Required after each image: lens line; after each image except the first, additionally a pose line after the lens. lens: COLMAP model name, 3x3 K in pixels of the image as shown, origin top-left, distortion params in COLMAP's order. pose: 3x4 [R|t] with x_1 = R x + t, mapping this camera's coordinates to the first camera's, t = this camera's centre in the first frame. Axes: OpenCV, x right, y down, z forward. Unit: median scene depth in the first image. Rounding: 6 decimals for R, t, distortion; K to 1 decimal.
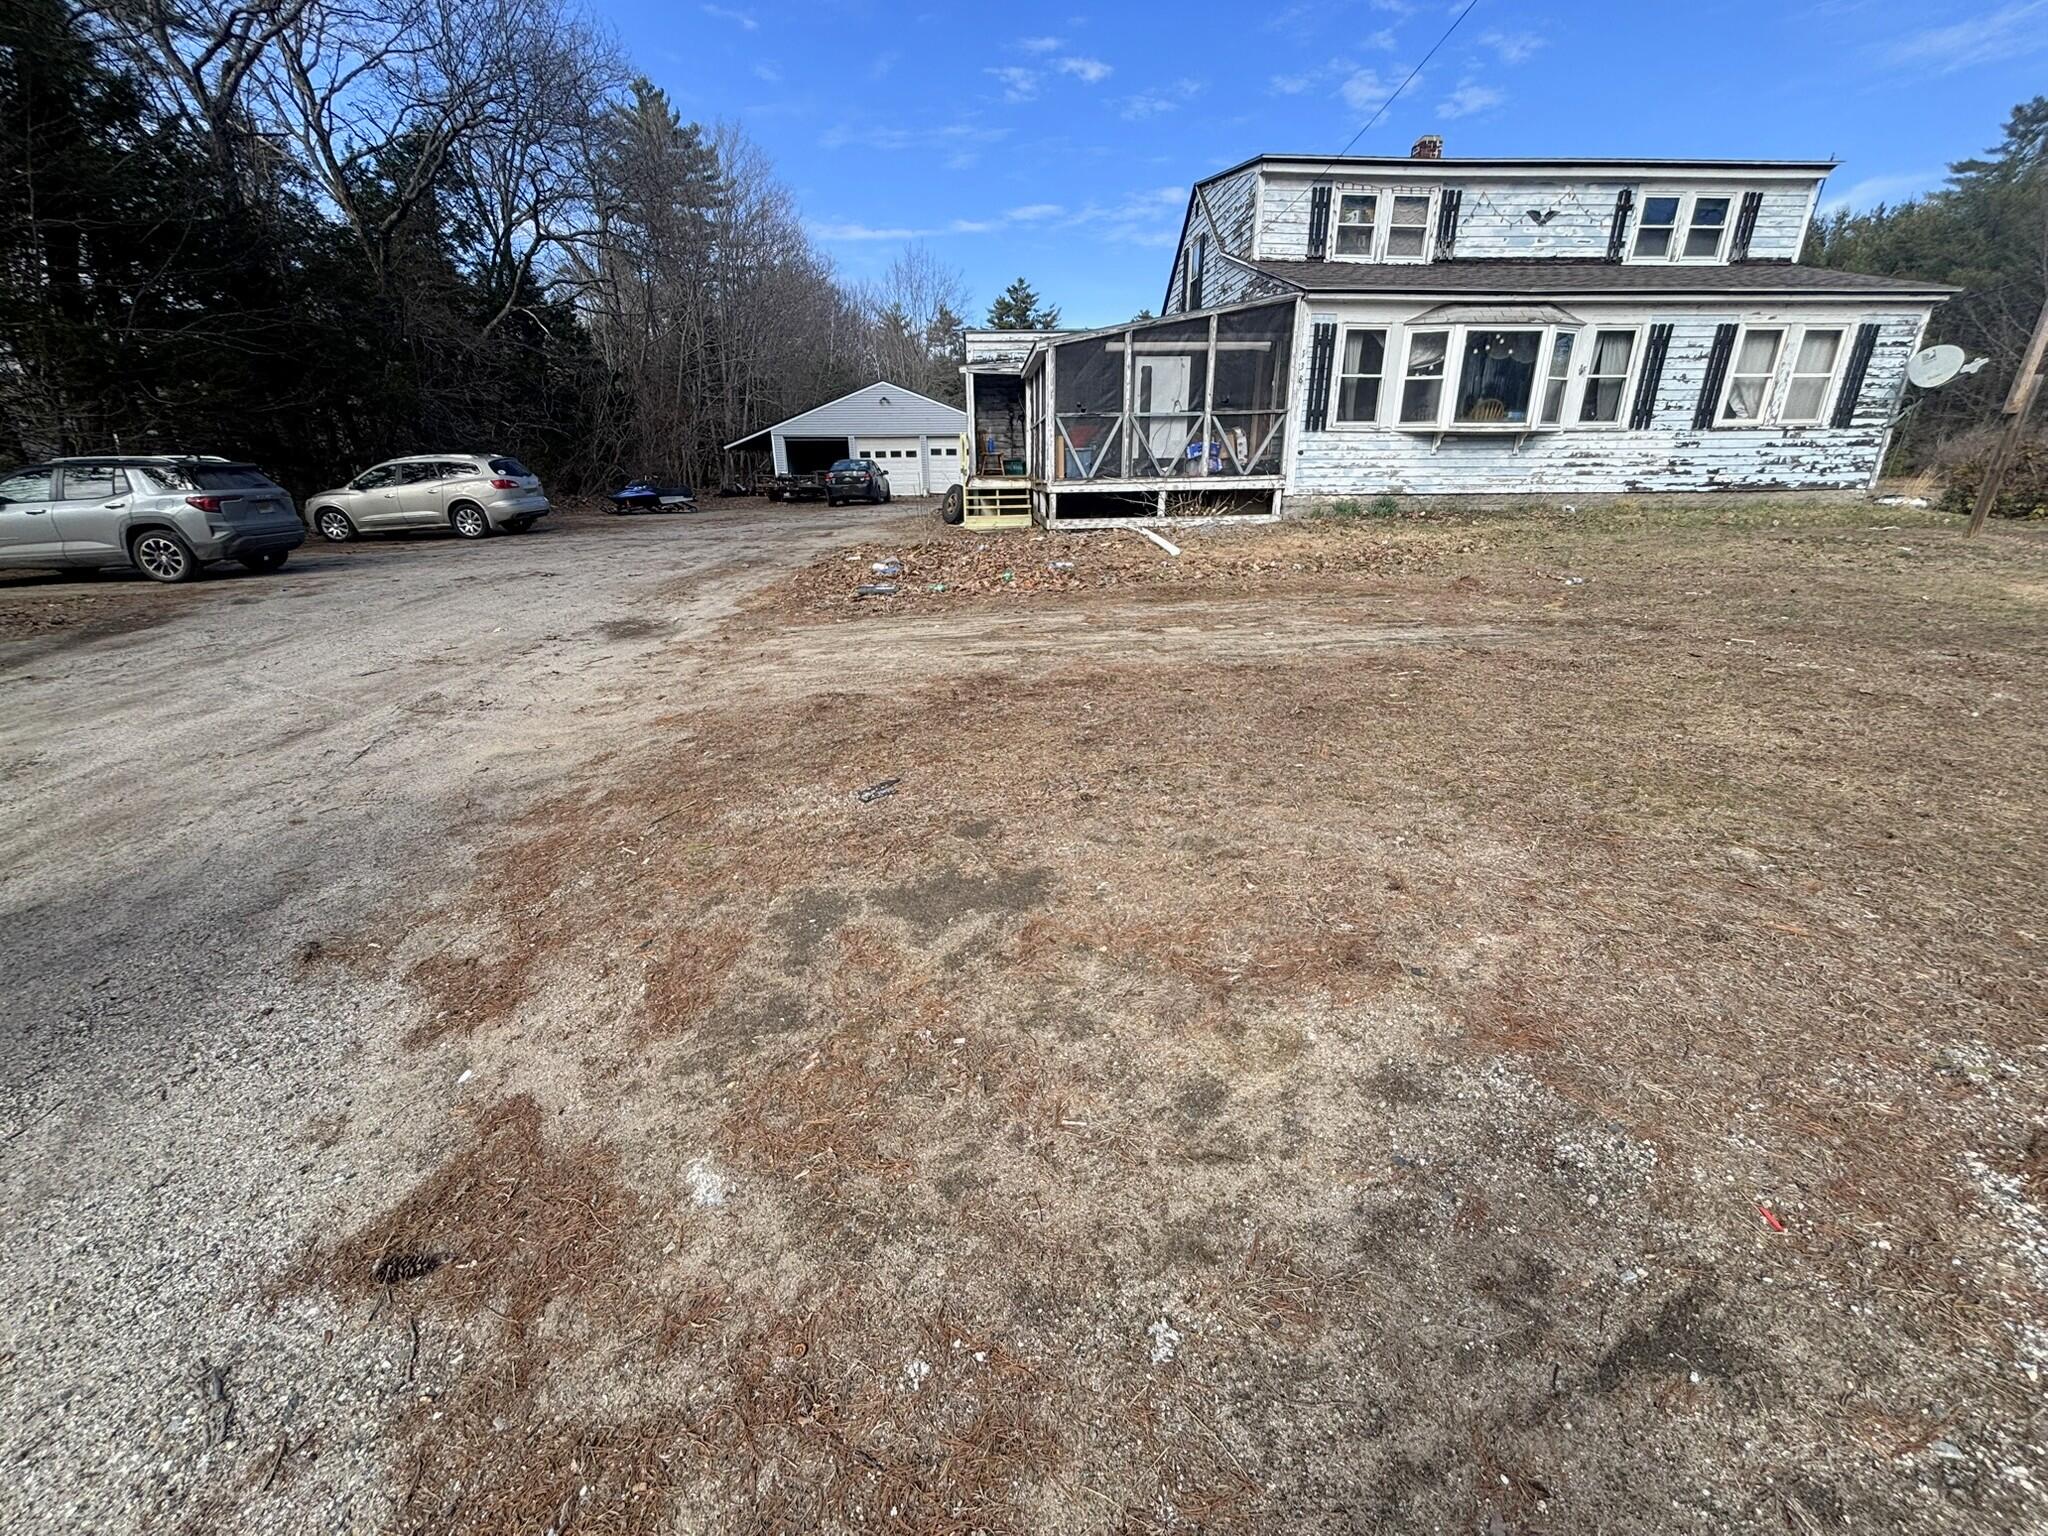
lens RADIAL K [[822.2, 0, 1021.6], [0, 822.2, 769.4], [0, 0, 1]] dist [-0.004799, 0.002842]
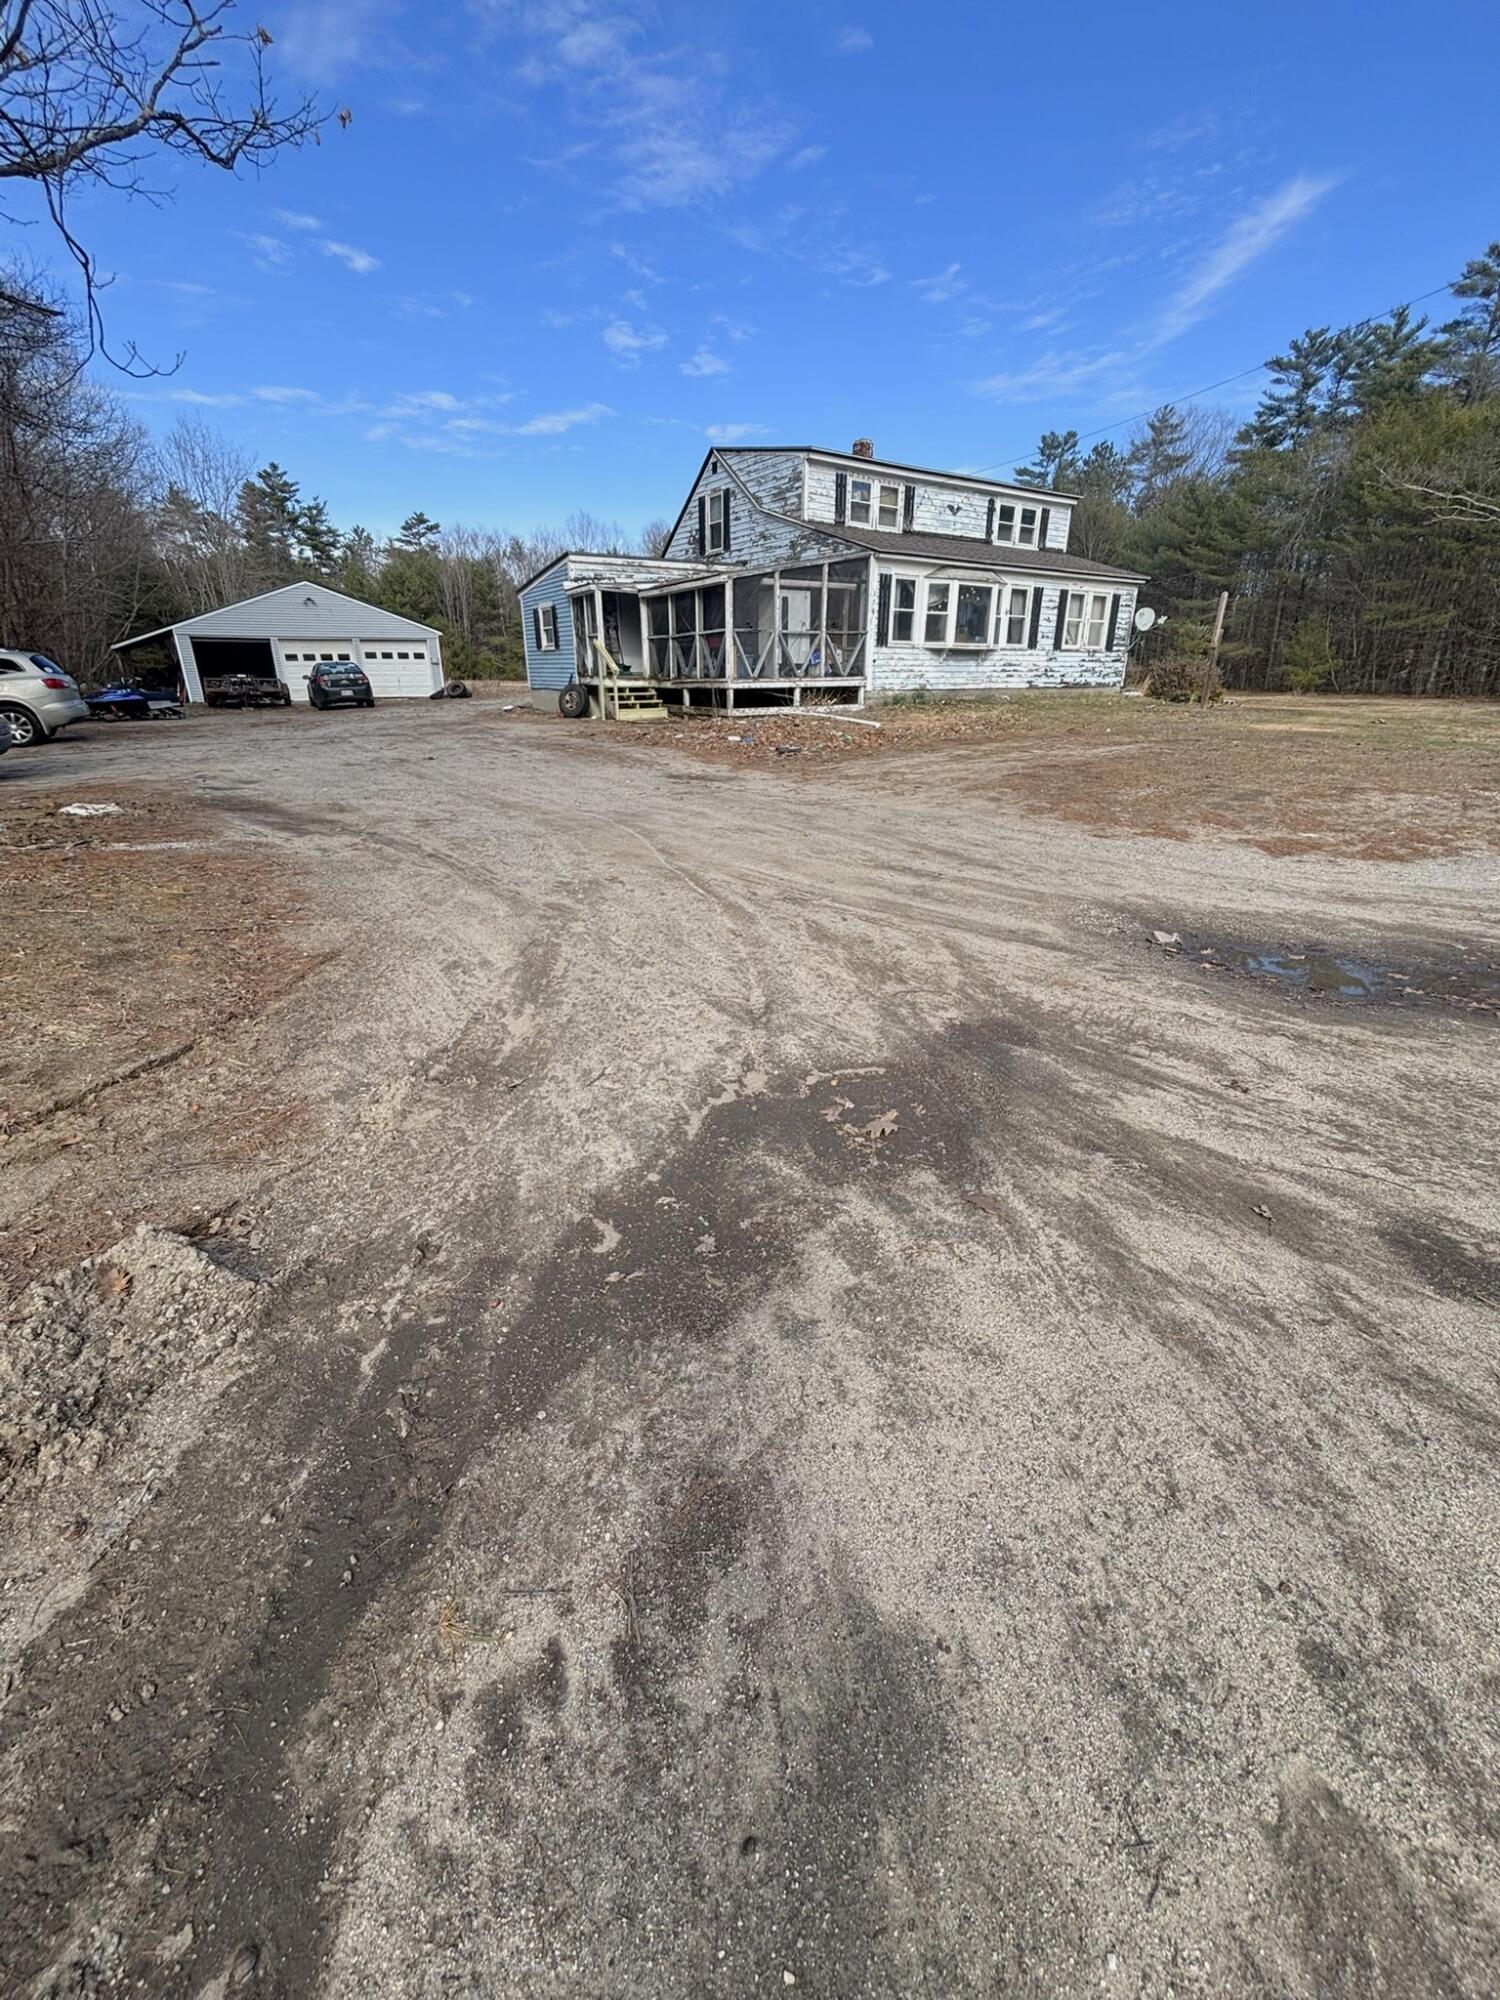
lens RADIAL K [[803.0, 0, 740.5], [0, 803.0, 997.6], [0, 0, 1]] dist [-0.004799, 0.002842]
pose [[0.871372, -0.176491, 0.457780, -0.618090], [0.163863, 0.984169, 0.067526, 0.072306], [-0.462450, 0.016173, 0.886498, -0.154702]]
